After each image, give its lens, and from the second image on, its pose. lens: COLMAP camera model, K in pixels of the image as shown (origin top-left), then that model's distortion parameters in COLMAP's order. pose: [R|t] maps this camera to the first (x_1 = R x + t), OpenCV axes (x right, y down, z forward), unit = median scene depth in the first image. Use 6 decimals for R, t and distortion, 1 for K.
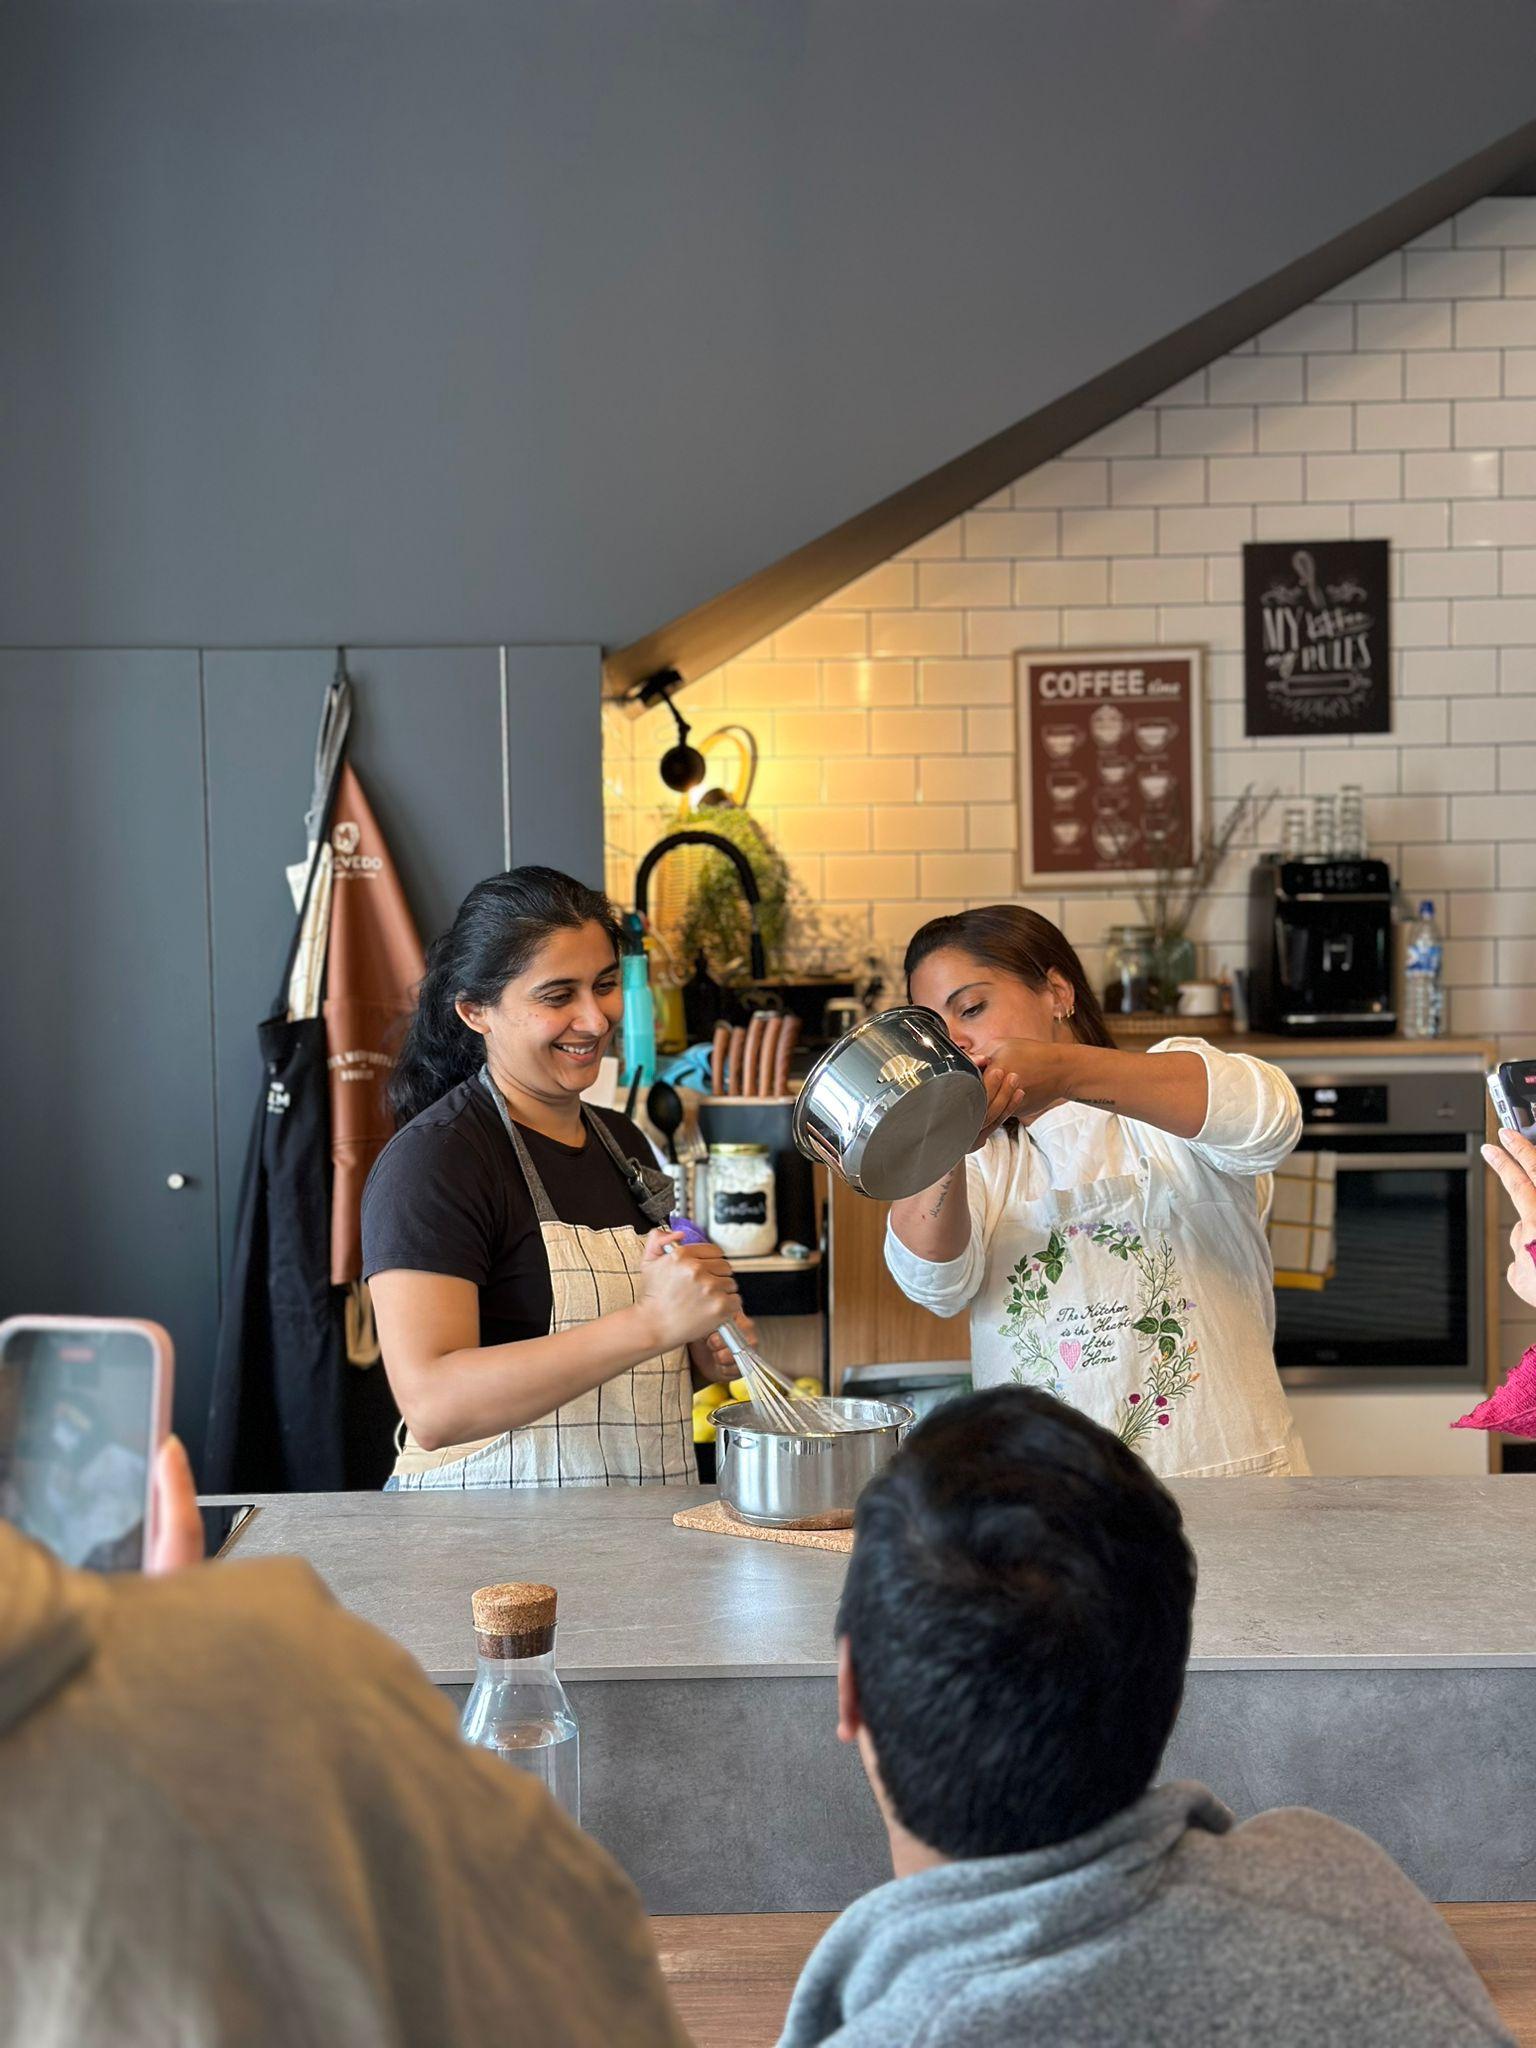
lens RADIAL K [[2929.5, 0, 767.2], [0, 2929.5, 1022.3], [0, 0, 1]] dist [0.022085, 0.000000]
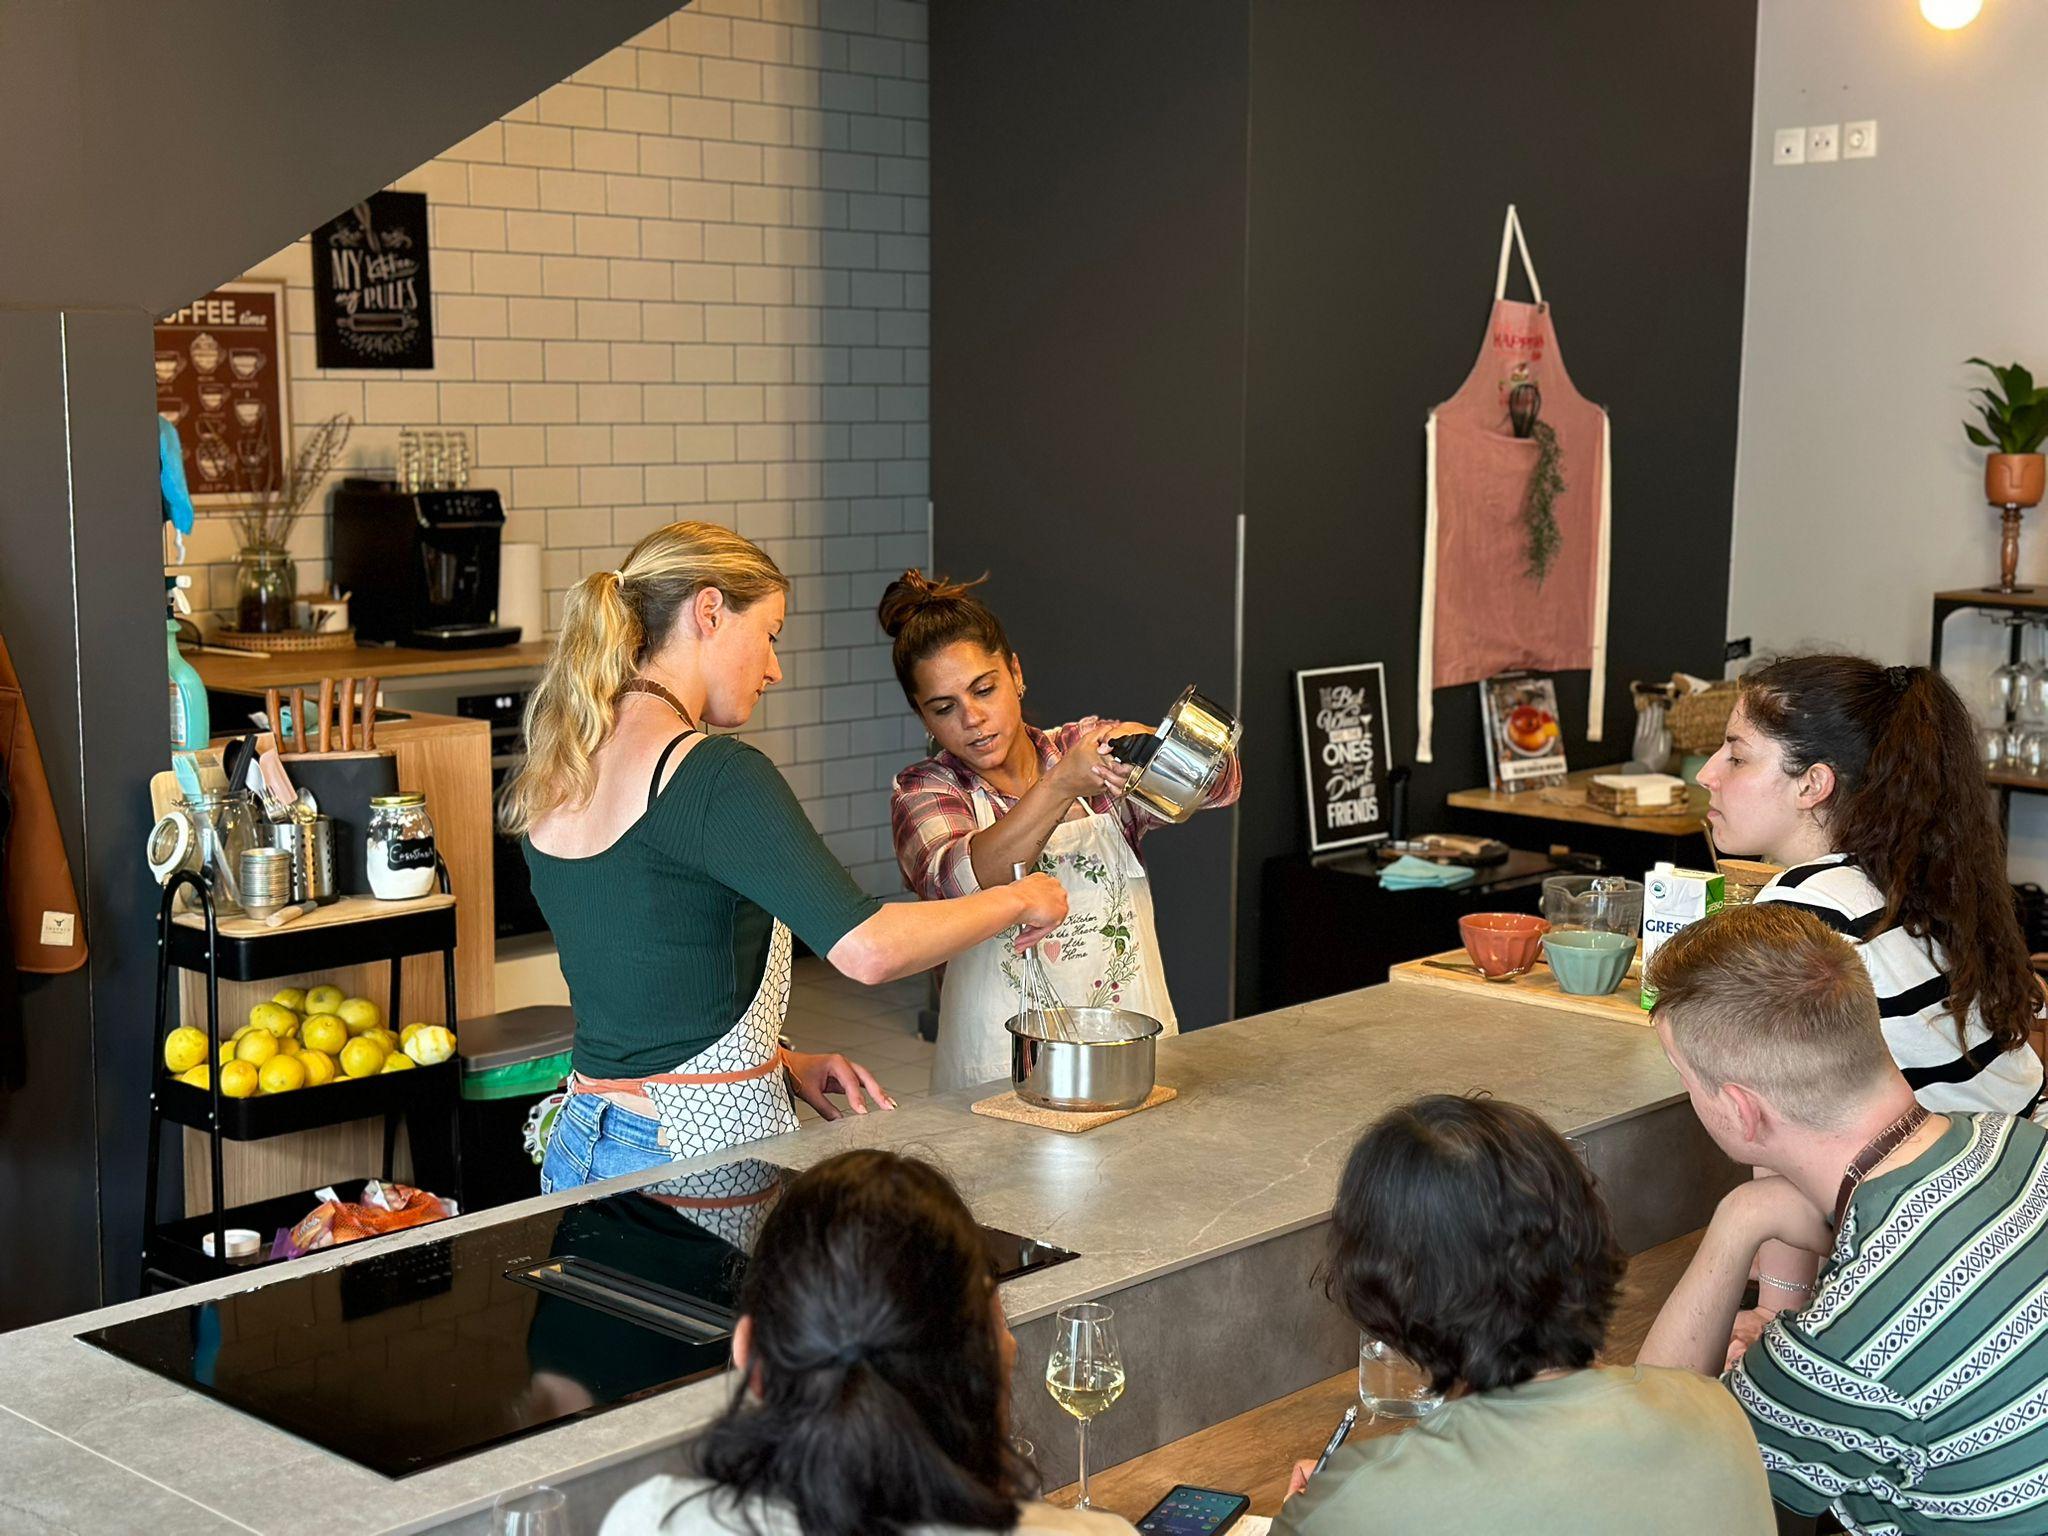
lens RADIAL K [[2929.5, 0, 1021.5], [0, 2929.5, 769.5], [0, 0, 1]] dist [0.022085, 0.000000]
pose [[0.653116, -0.076173, 0.753417, -0.494043], [0.003181, 0.995195, 0.097860, -0.055362], [-0.757251, -0.061517, 0.650220, 0.093257]]
